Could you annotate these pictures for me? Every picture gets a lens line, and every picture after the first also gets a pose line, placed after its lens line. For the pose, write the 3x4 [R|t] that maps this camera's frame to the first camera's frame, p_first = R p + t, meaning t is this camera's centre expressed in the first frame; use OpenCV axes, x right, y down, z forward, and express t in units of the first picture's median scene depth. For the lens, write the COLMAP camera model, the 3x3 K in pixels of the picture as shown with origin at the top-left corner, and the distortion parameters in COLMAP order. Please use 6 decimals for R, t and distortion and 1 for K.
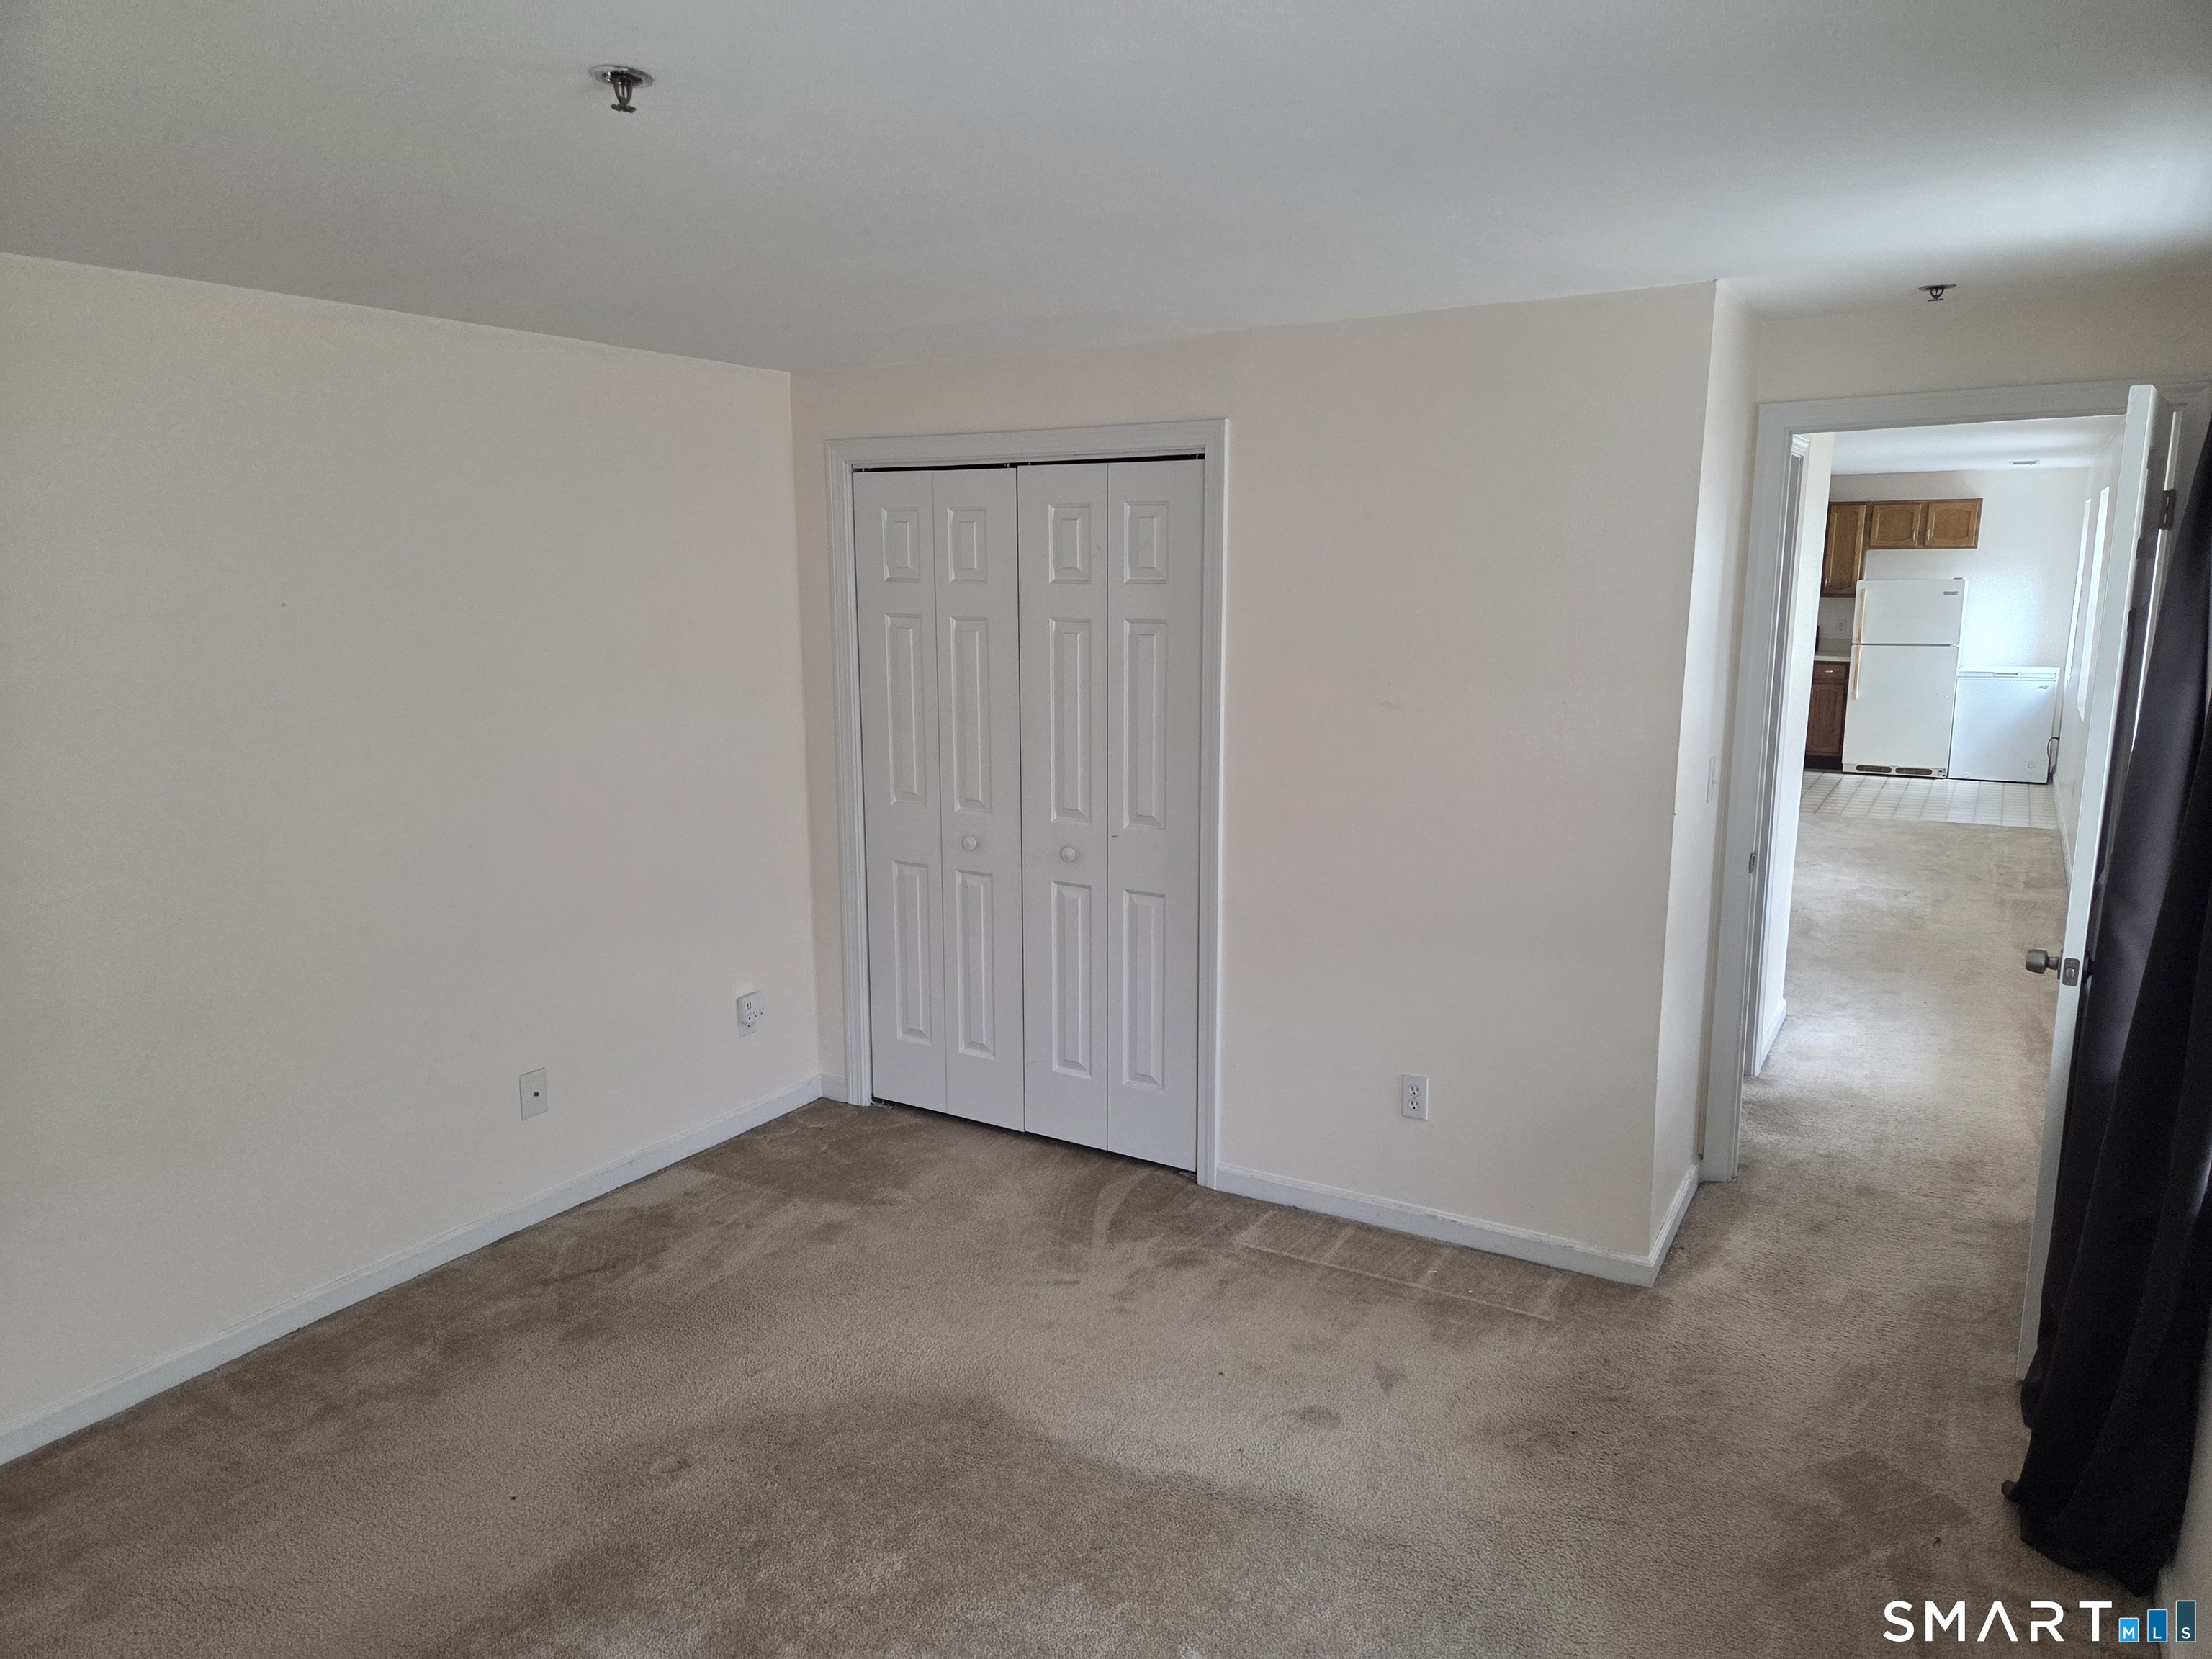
lens RADIAL K [[1486.2, 0, 1148.6], [0, 1486.2, 835.6], [0, 0, 1]] dist [0.066473, -0.006528]
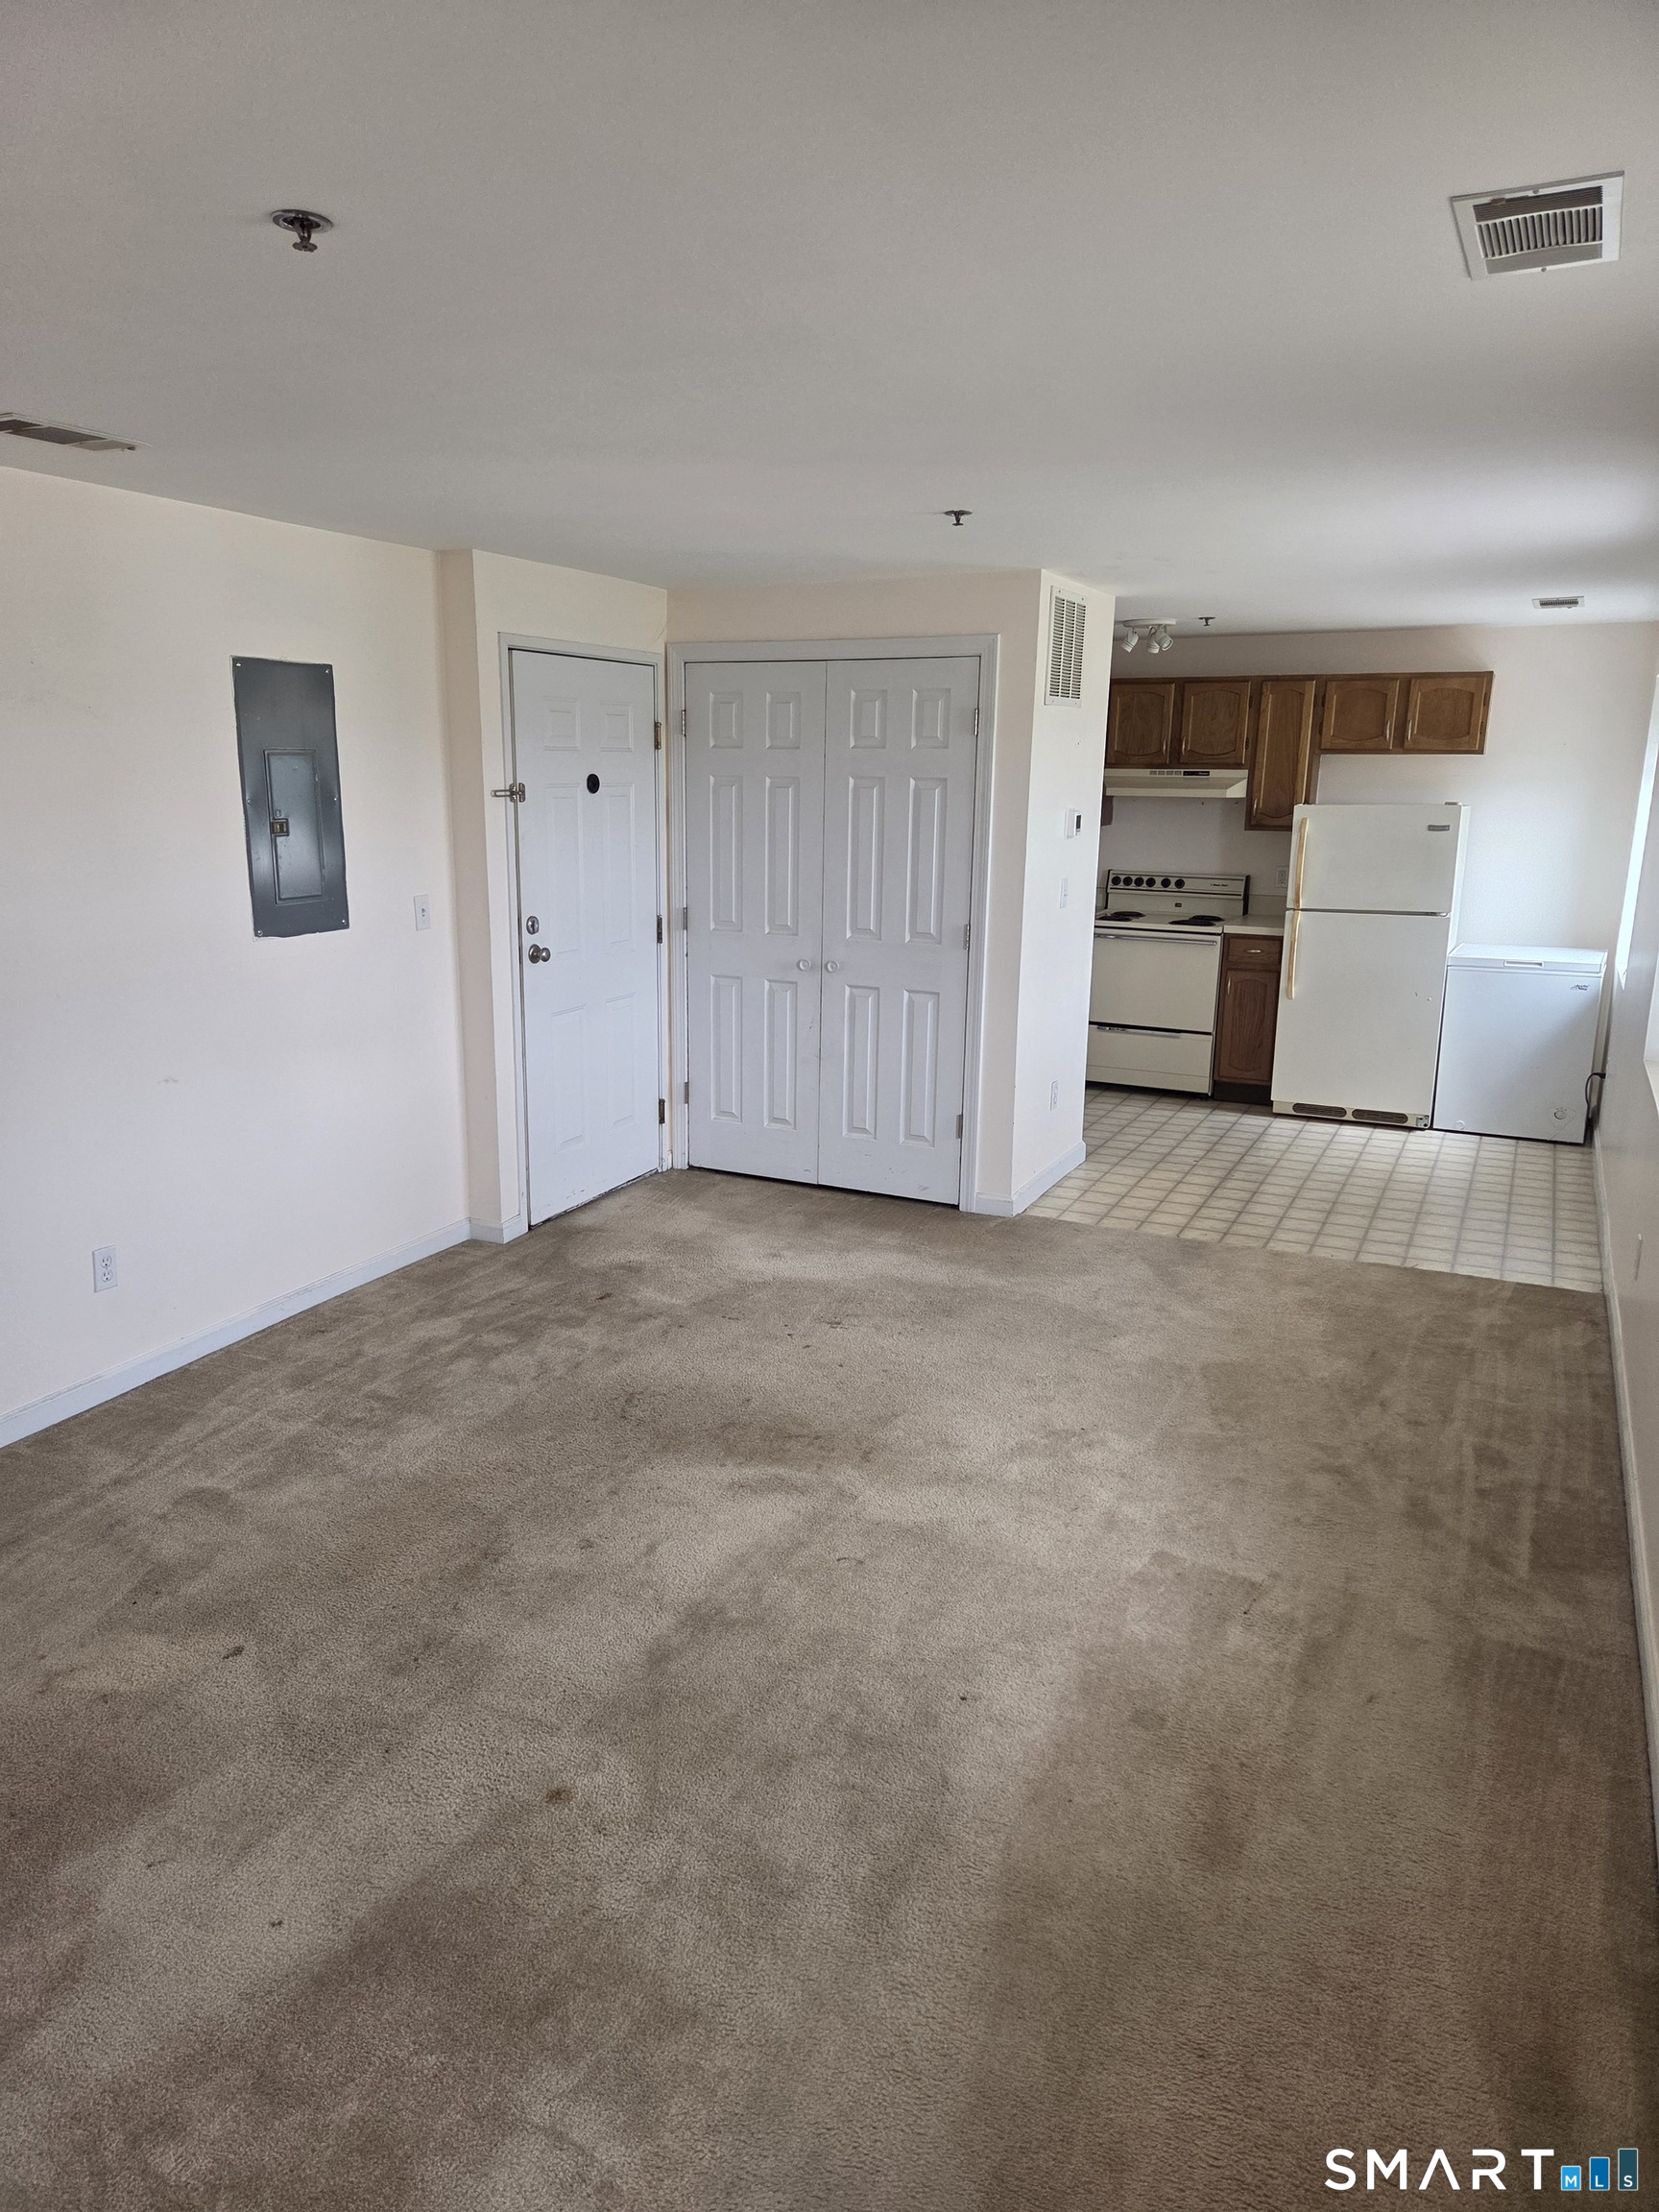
lens RADIAL K [[1486.2, 0, 822.1], [0, 1486.2, 1105.2], [0, 0, 1]] dist [0.066473, -0.006528]
pose [[0.997611, 0.000066, 0.069075, 0.235368], [-0.002711, 0.999267, 0.038197, -0.069607], [-0.069022, -0.038293, 0.996880, 0.402235]]
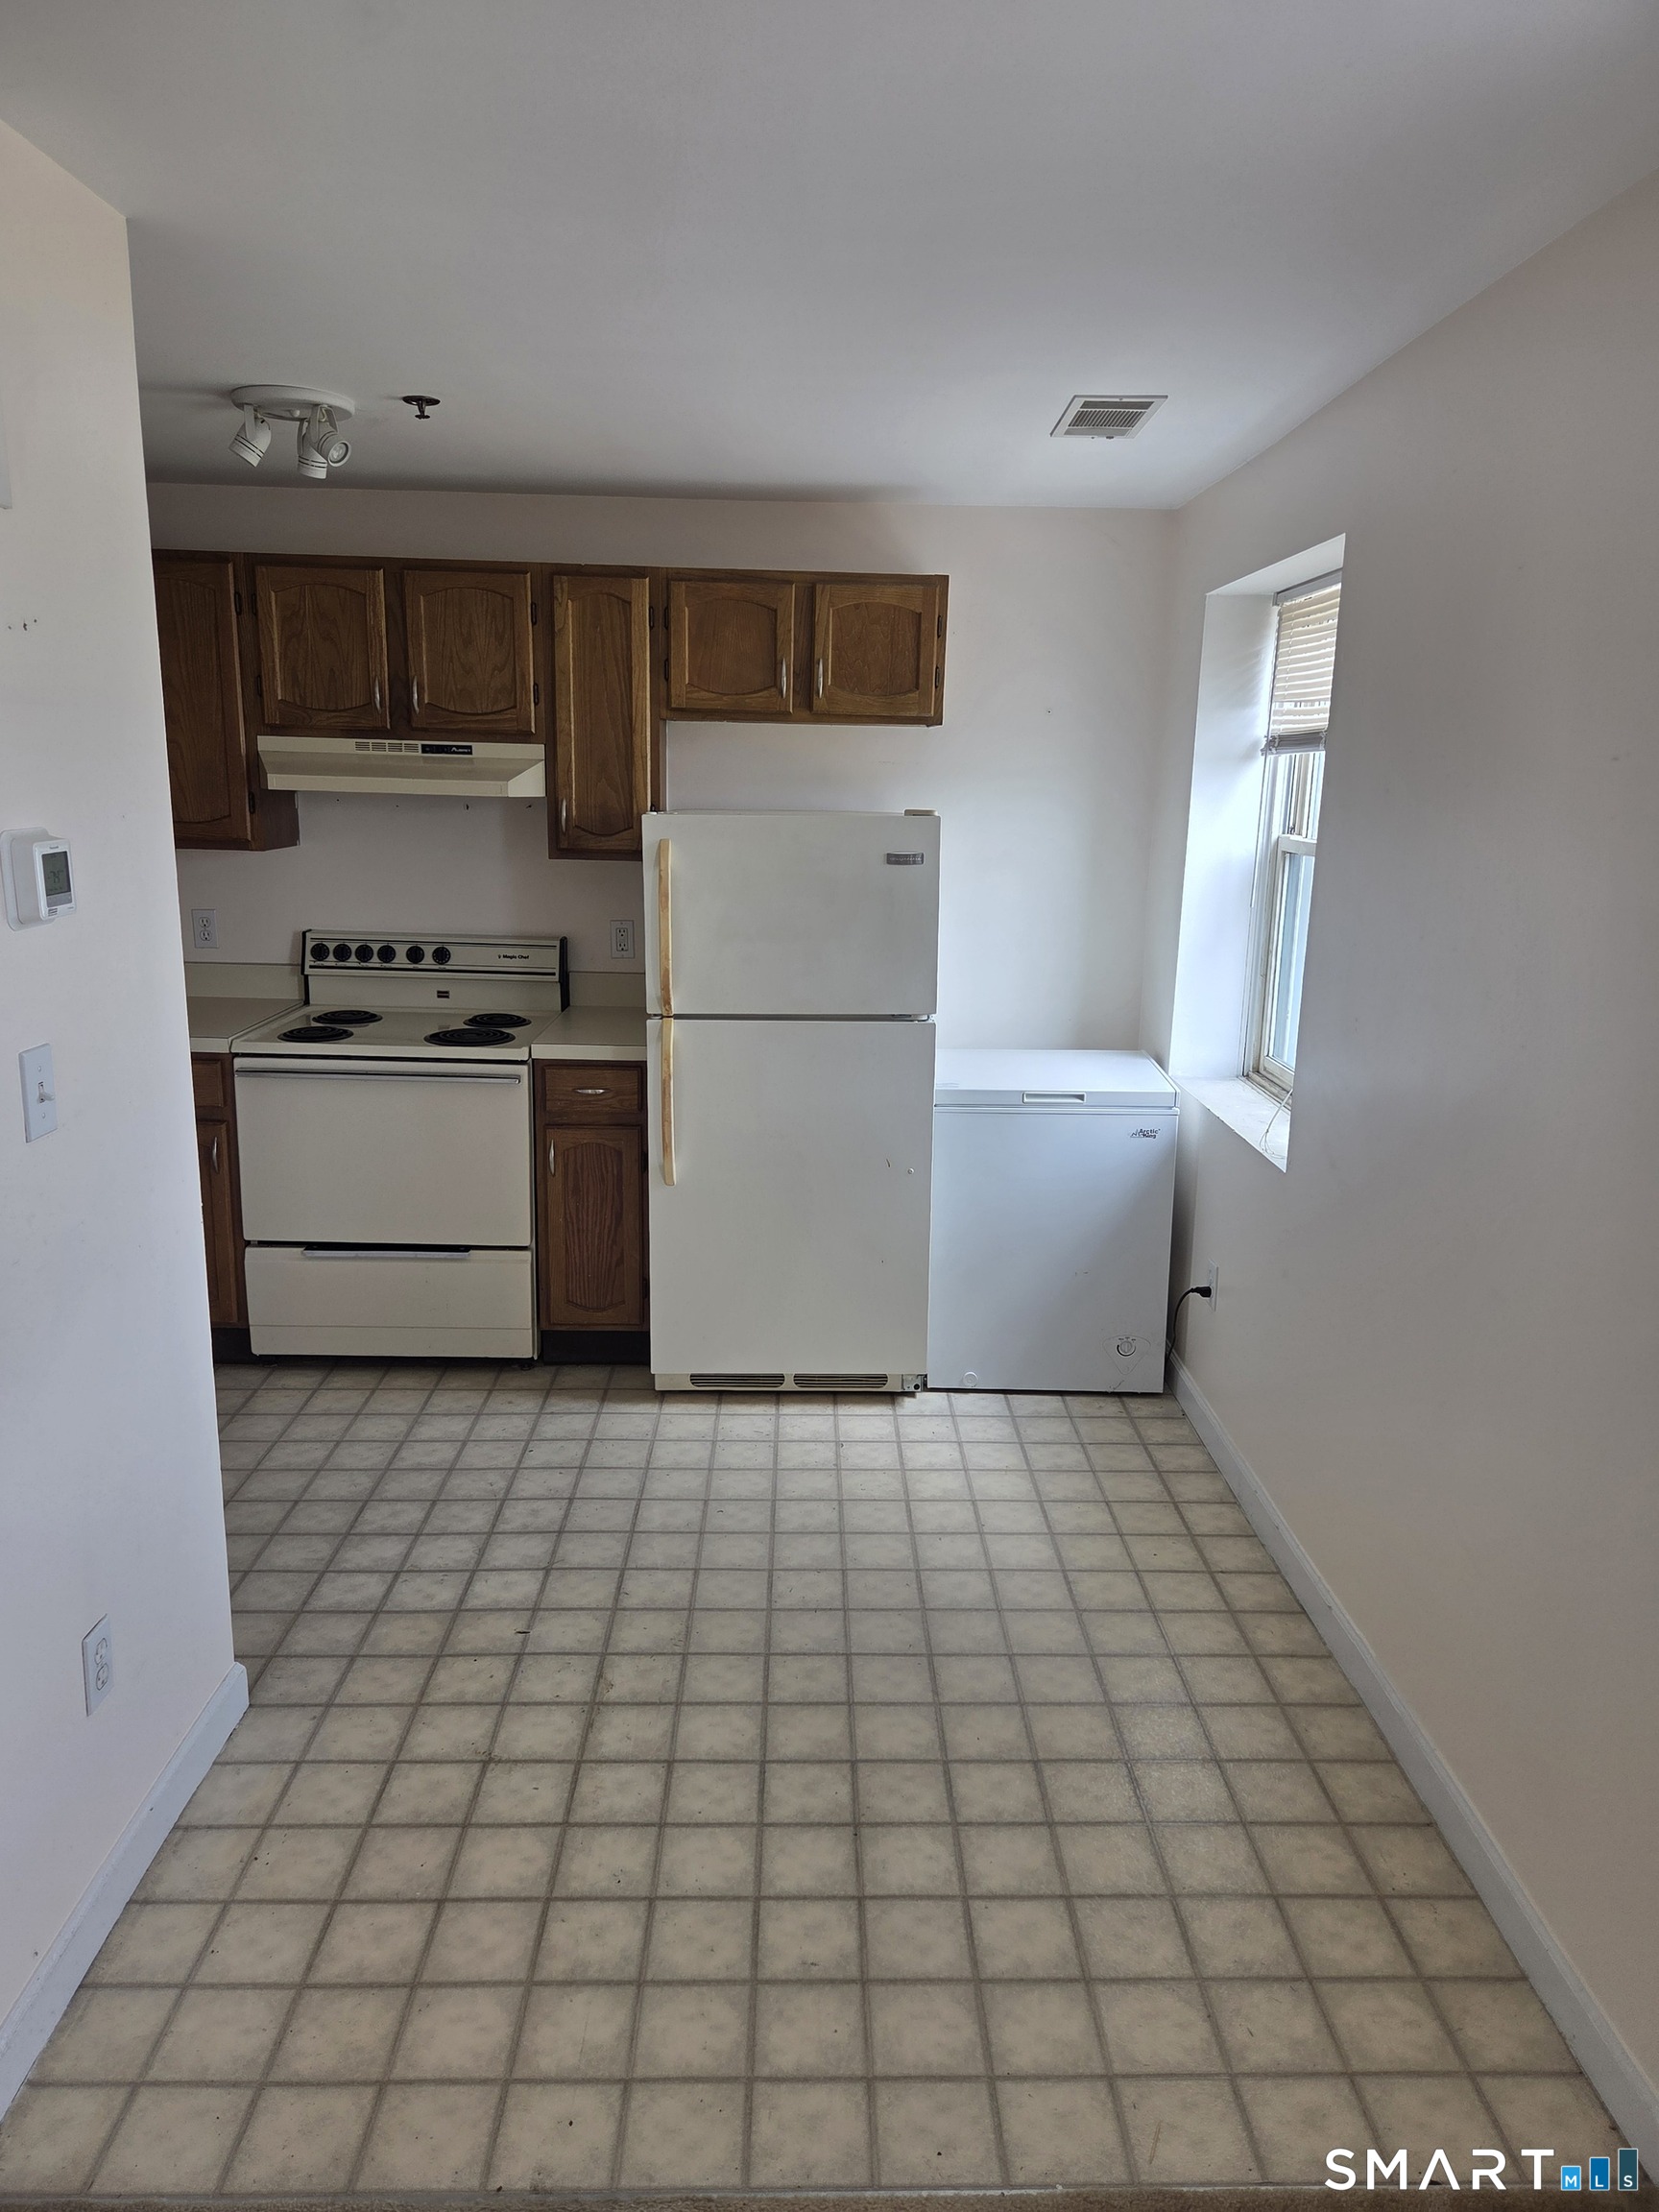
lens RADIAL K [[1486.2, 0, 829.0], [0, 1486.2, 1115.2], [0, 0, 1]] dist [0.066473, -0.006528]
pose [[0.862323, -0.095131, 0.497341, 0.341197], [0.071852, 0.995243, 0.065787, -0.123365], [-0.501234, -0.020995, 0.865057, 0.708822]]
